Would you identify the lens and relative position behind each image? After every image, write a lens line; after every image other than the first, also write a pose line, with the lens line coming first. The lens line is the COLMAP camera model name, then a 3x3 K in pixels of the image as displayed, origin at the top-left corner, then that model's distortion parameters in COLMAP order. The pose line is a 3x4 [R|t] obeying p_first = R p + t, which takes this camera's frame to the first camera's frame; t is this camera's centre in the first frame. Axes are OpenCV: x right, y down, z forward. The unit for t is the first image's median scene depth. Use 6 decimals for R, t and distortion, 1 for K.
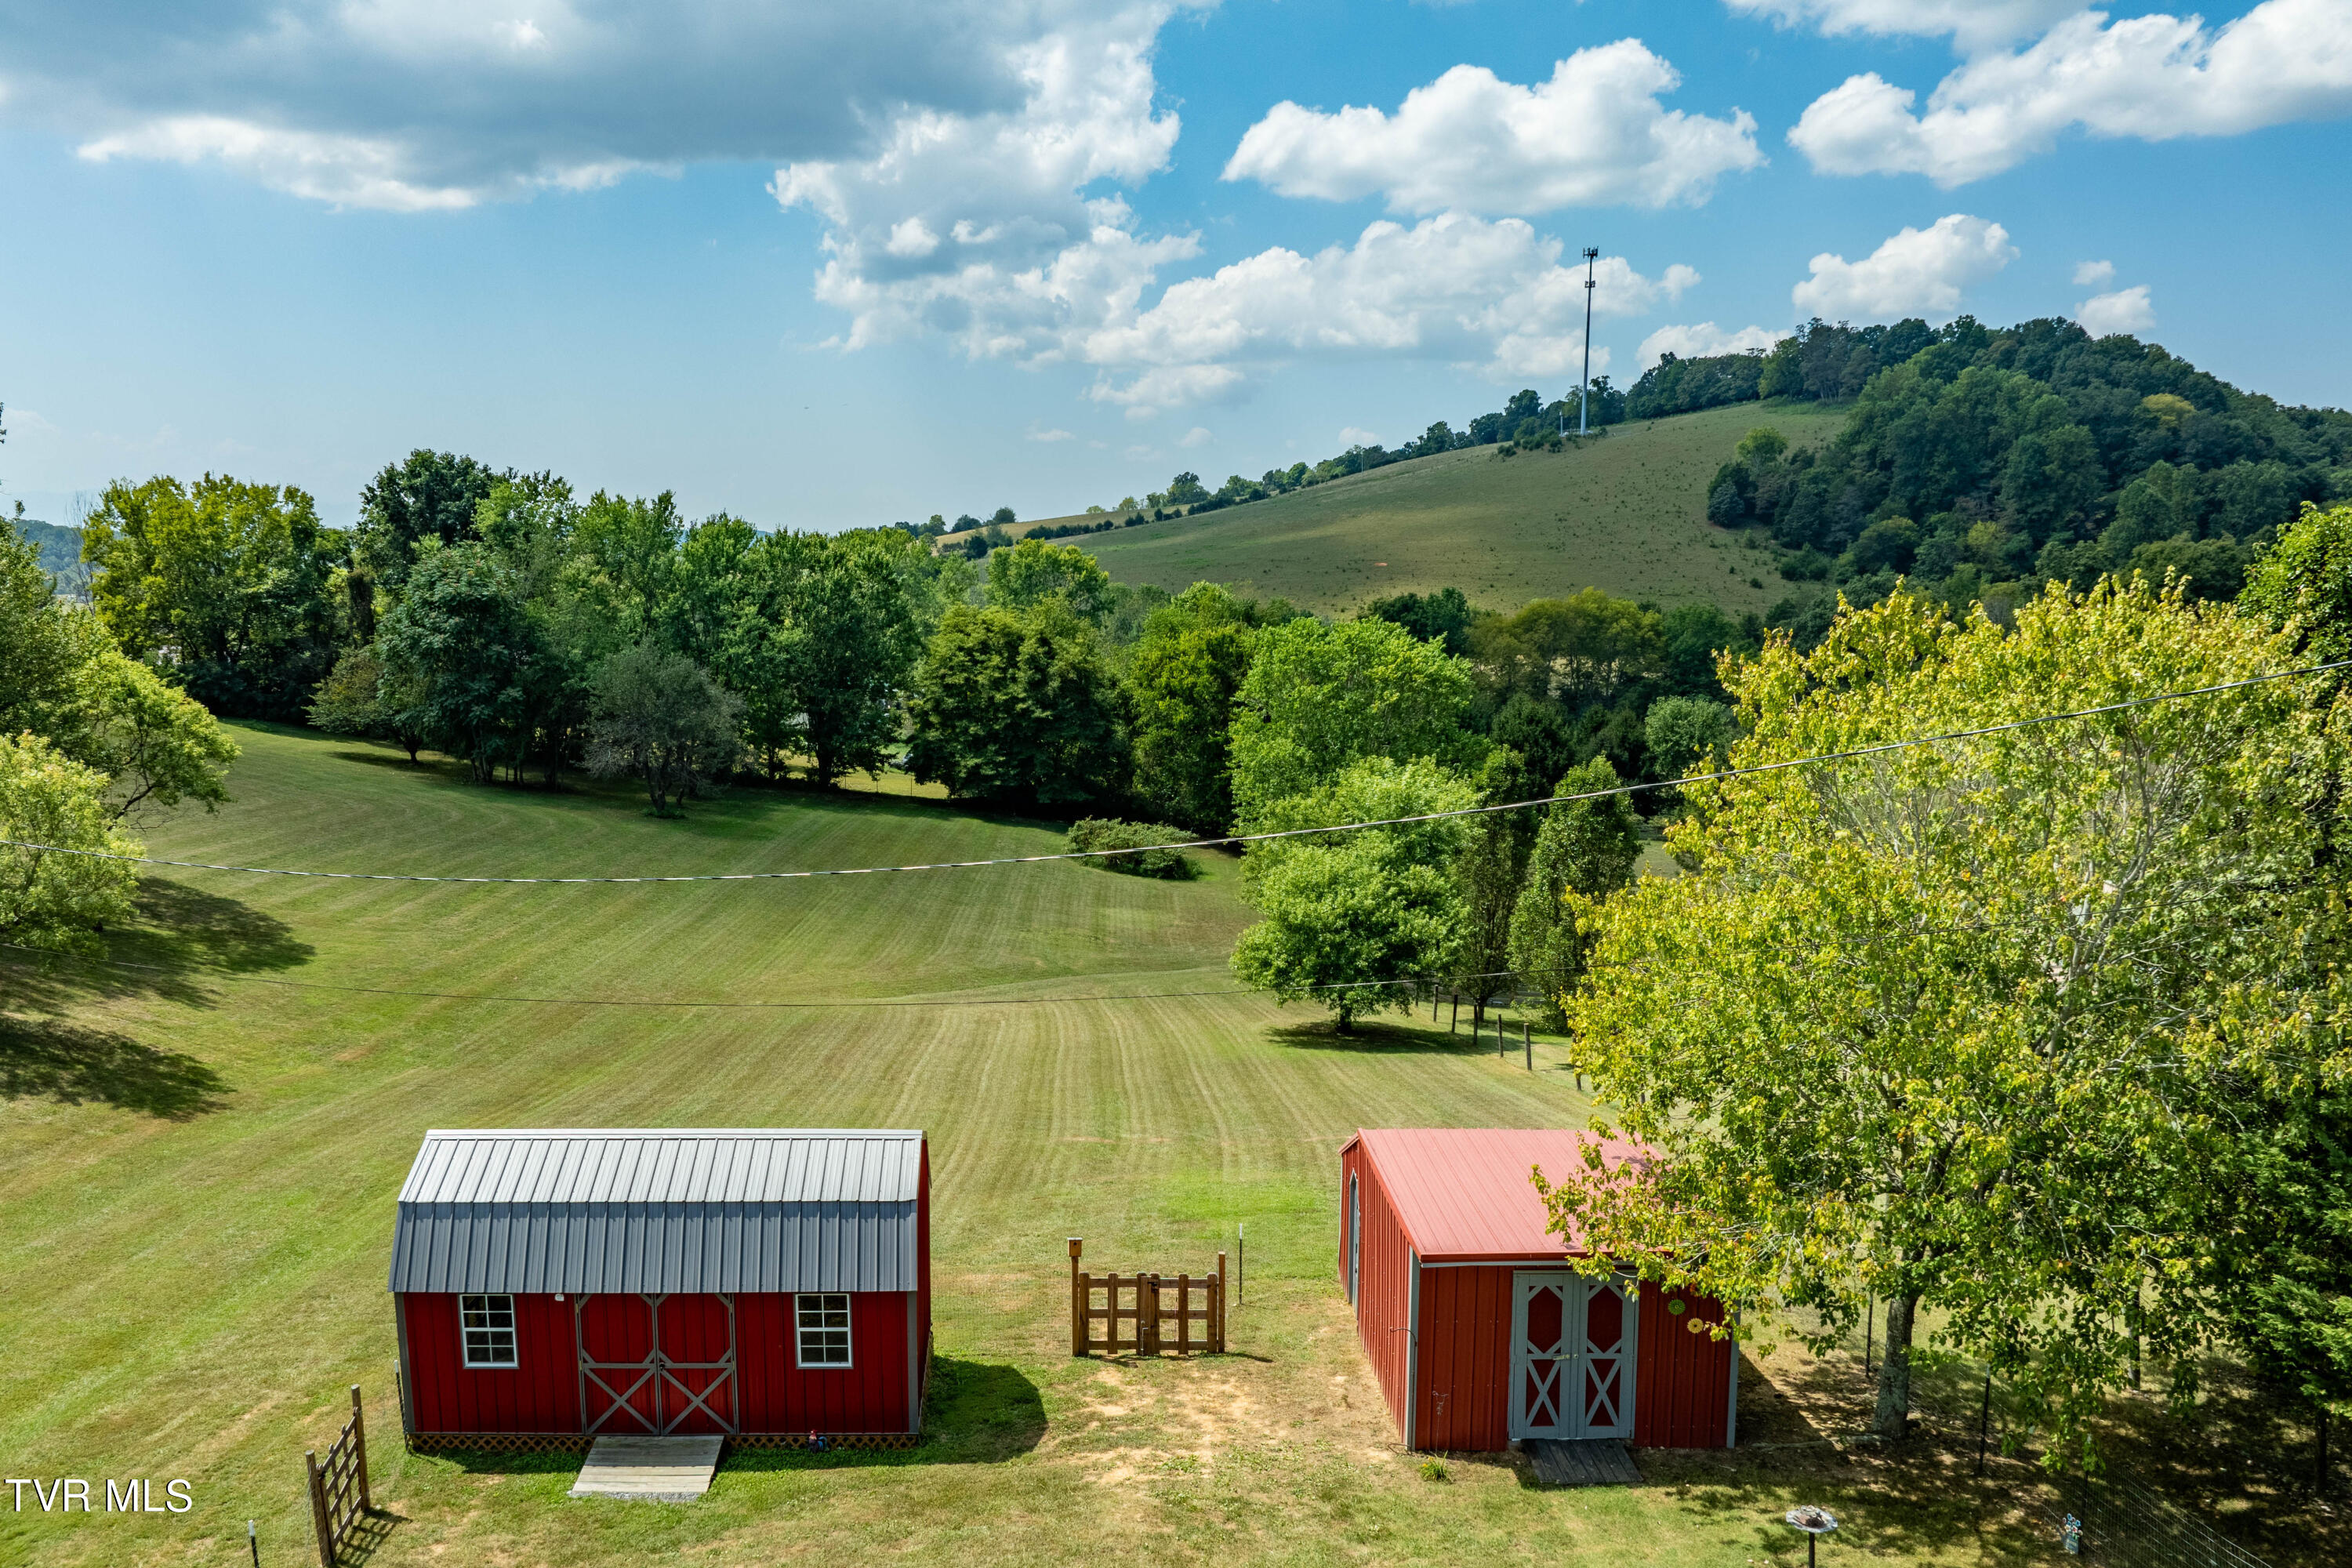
lens RADIAL K [[1749.6, 0, 993.0], [0, 1749.6, 836.9], [0, 0, 1]] dist [-0.040972, 0.001970]
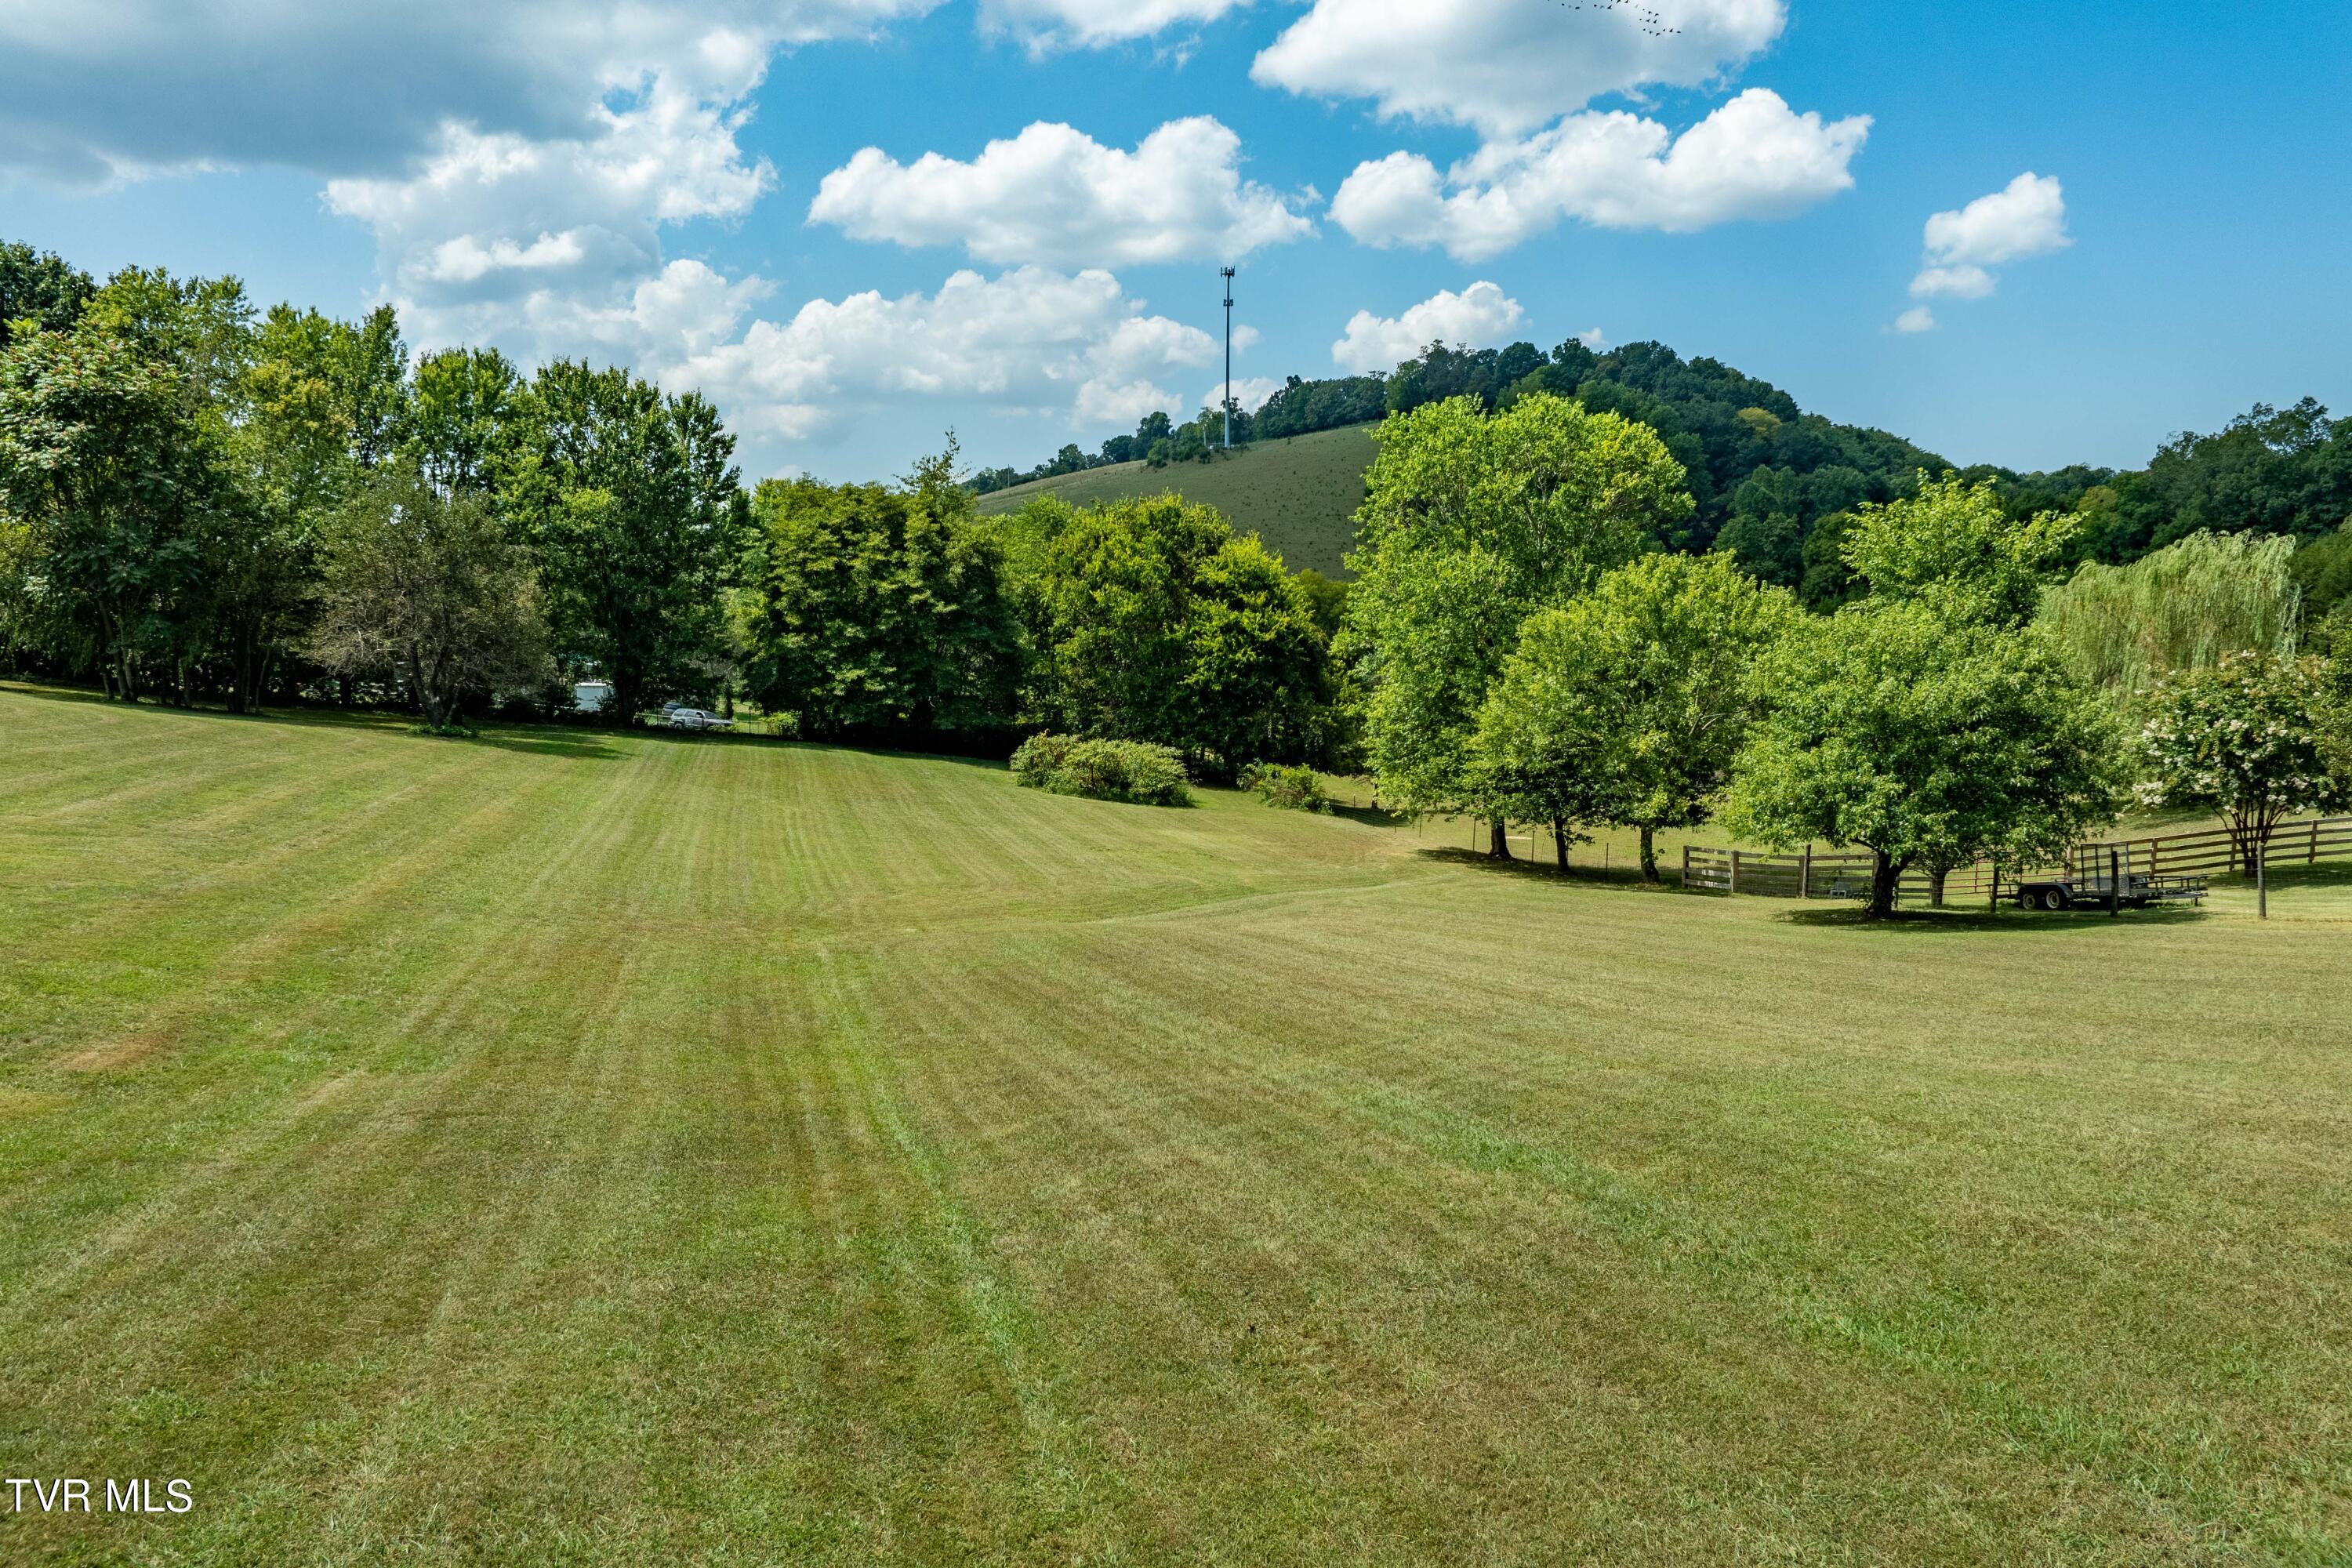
lens RADIAL K [[1704.1, 0, 1137.9], [0, 1704.1, 850.2], [0, 0, 1]] dist [-0.035972, -0.002507]
pose [[0.950799, -0.045348, 0.306471, -0.049981], [0.050001, 0.998722, -0.007345, 0.017603], [-0.305746, 0.022307, 0.951852, 0.115013]]
